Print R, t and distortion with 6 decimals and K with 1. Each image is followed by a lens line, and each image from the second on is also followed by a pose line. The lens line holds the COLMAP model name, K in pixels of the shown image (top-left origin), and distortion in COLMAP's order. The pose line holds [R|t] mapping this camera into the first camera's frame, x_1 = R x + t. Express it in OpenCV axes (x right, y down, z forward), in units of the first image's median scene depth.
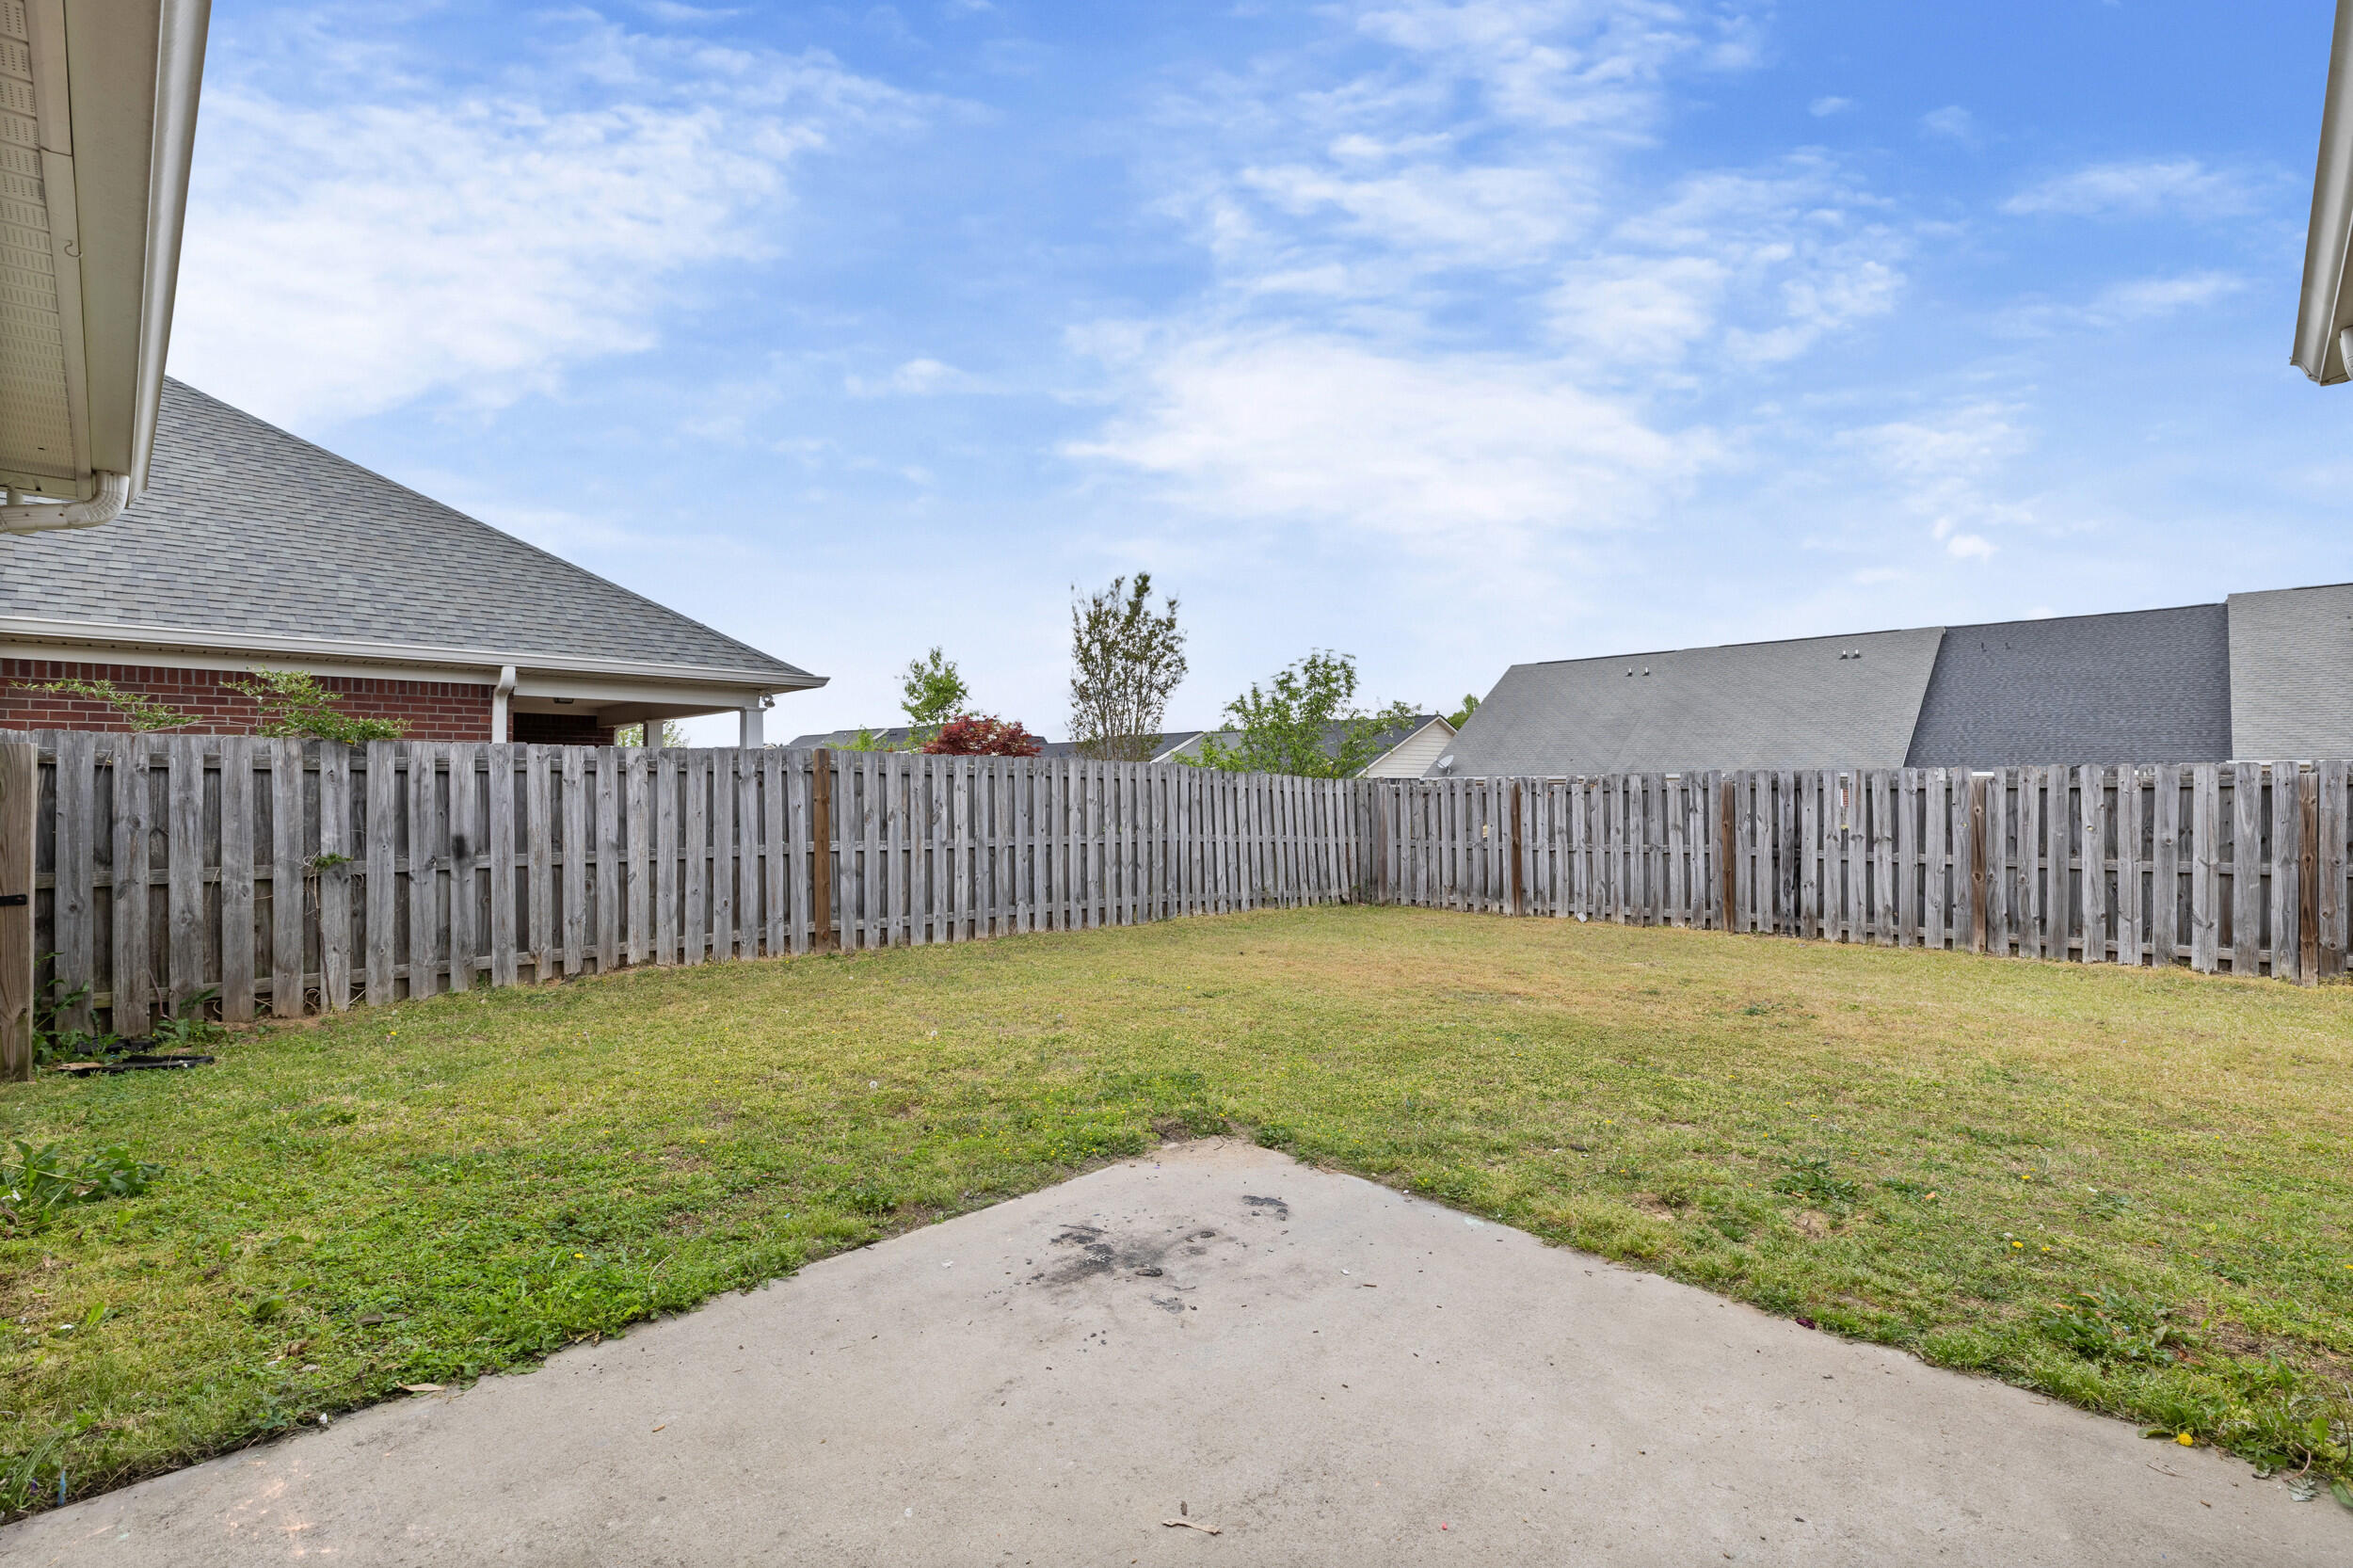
lens RADIAL K [[1067.4, 0, 1182.2], [0, 1067.4, 783.9], [0, 0, 1]] dist [0.003634, 0.000080]
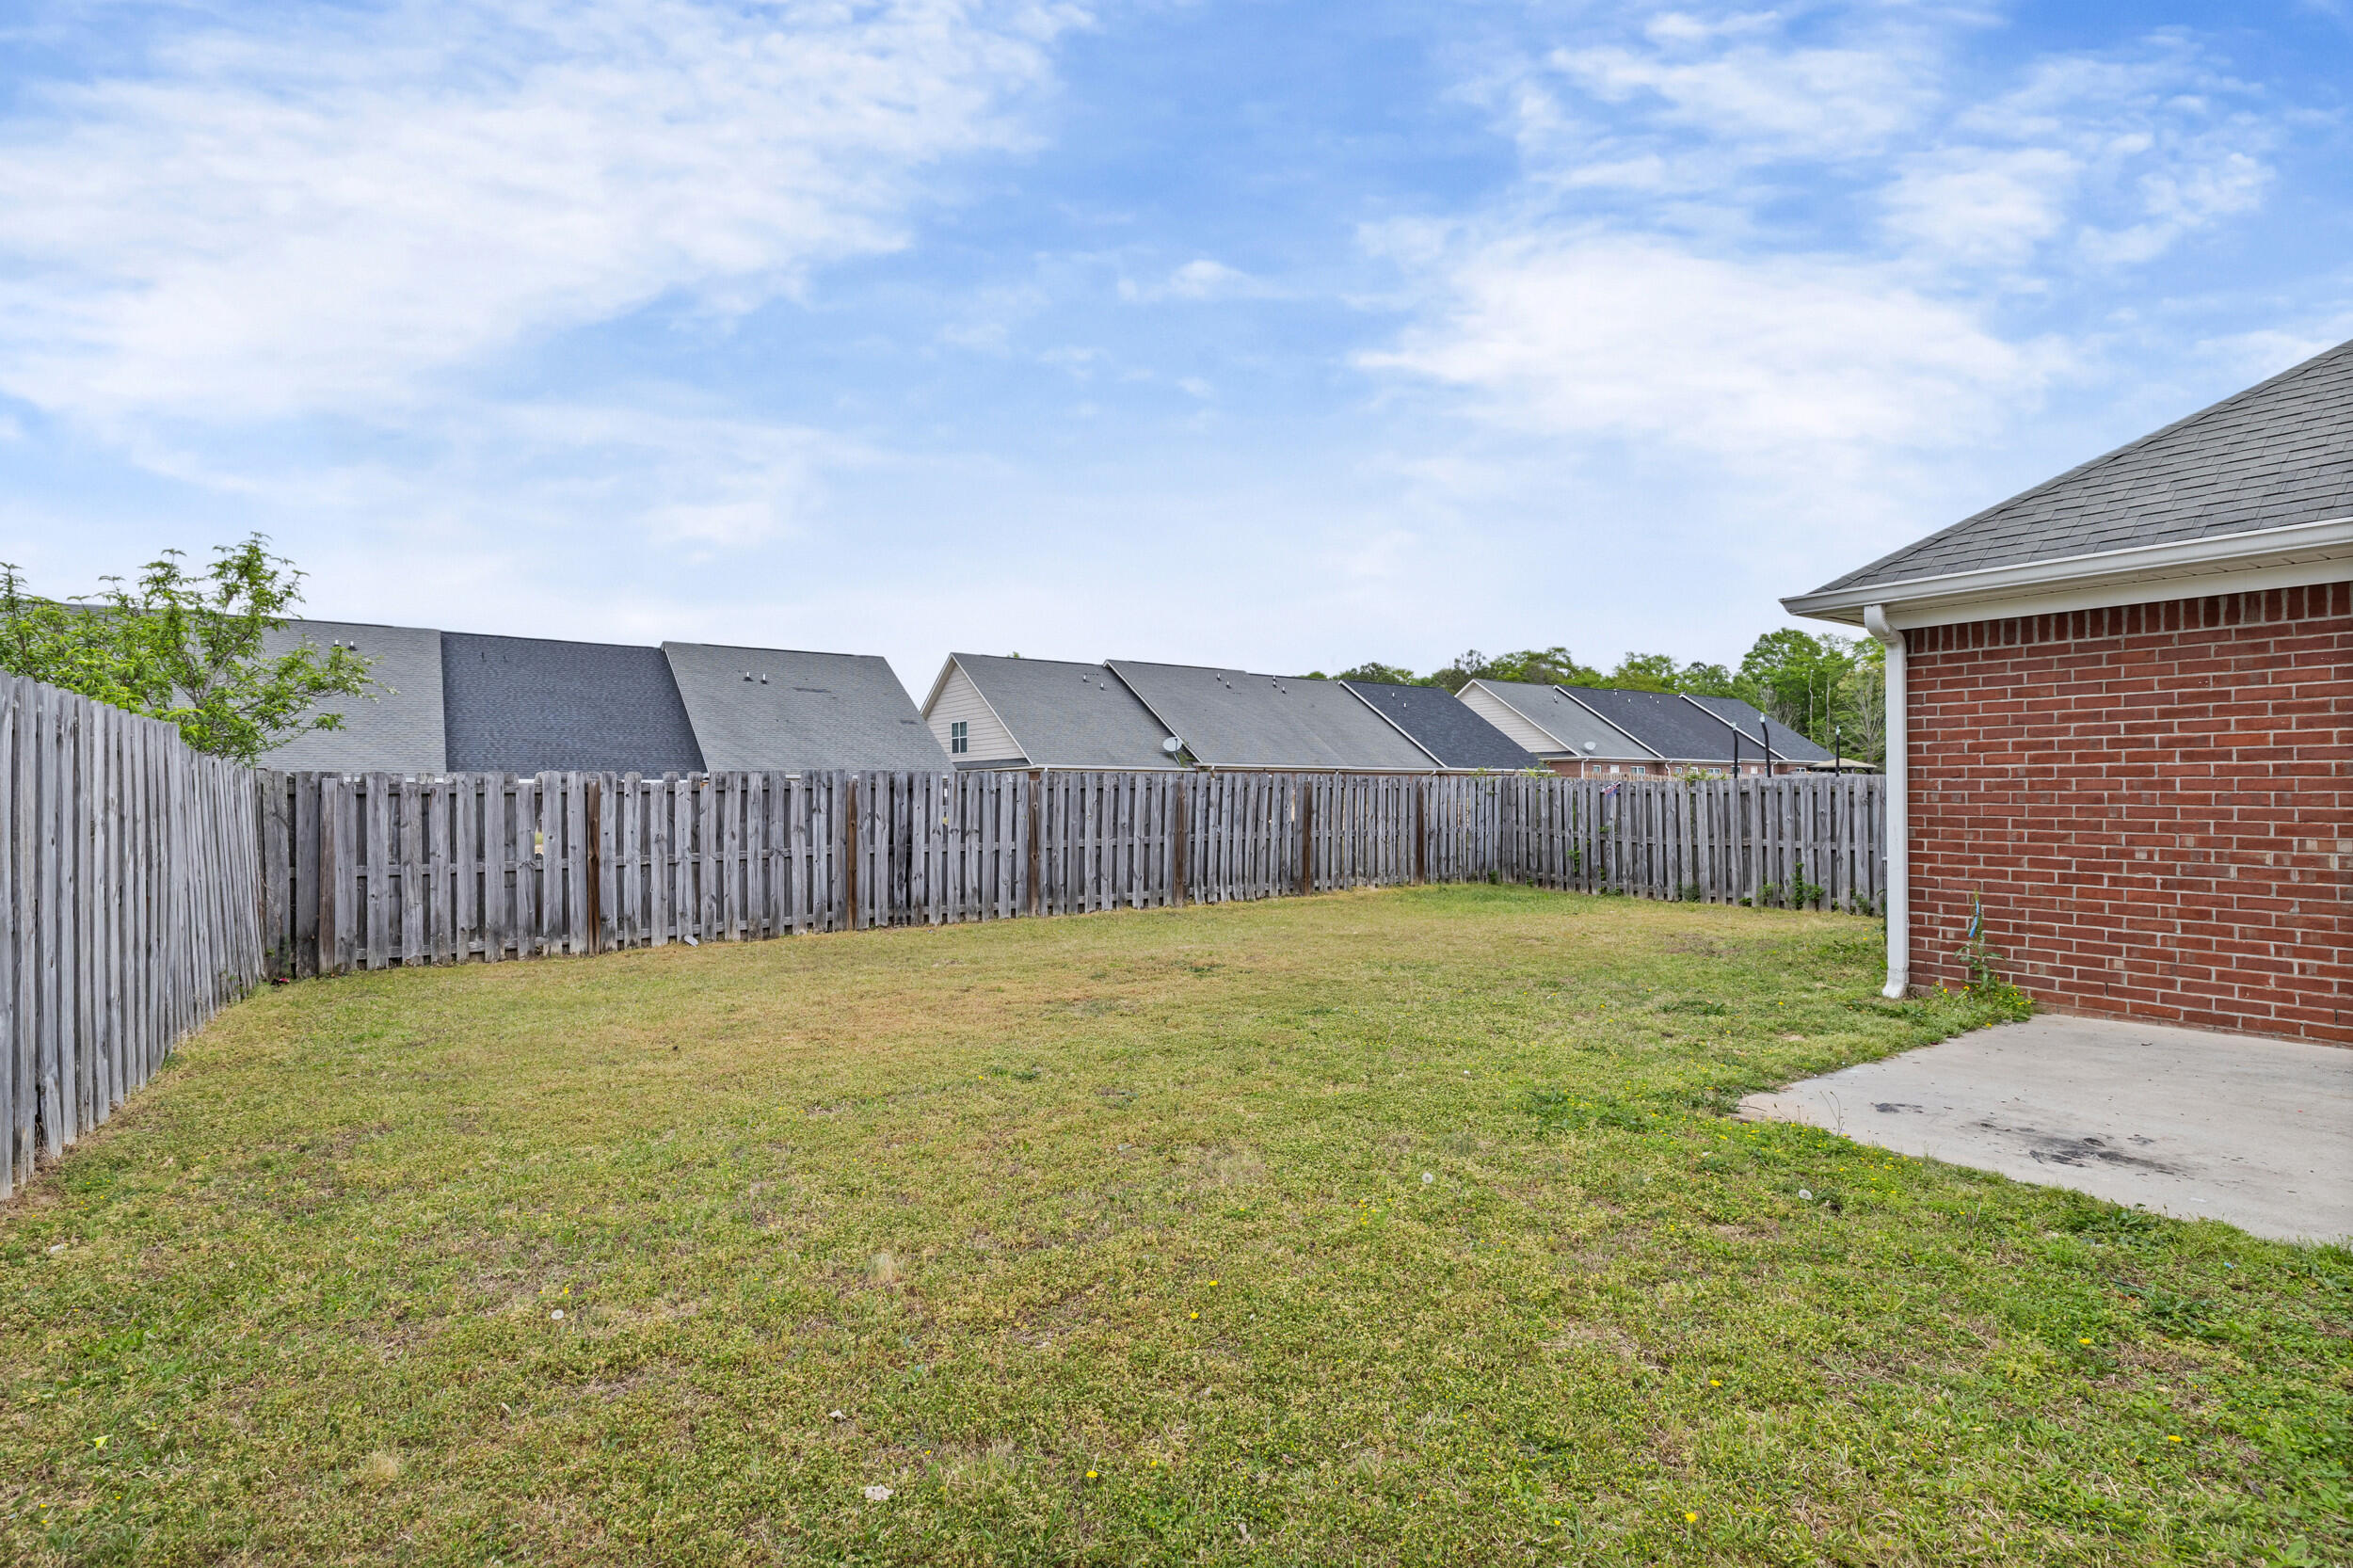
lens RADIAL K [[1067.4, 0, 1180.7], [0, 1067.4, 796.4], [0, 0, 1]] dist [0.003634, 0.000080]
pose [[0.184710, 0.000685, 0.982793, -0.420821], [-0.002570, 0.999997, -0.000214, 0.011821], [-0.982790, -0.002487, 0.184711, 0.515998]]
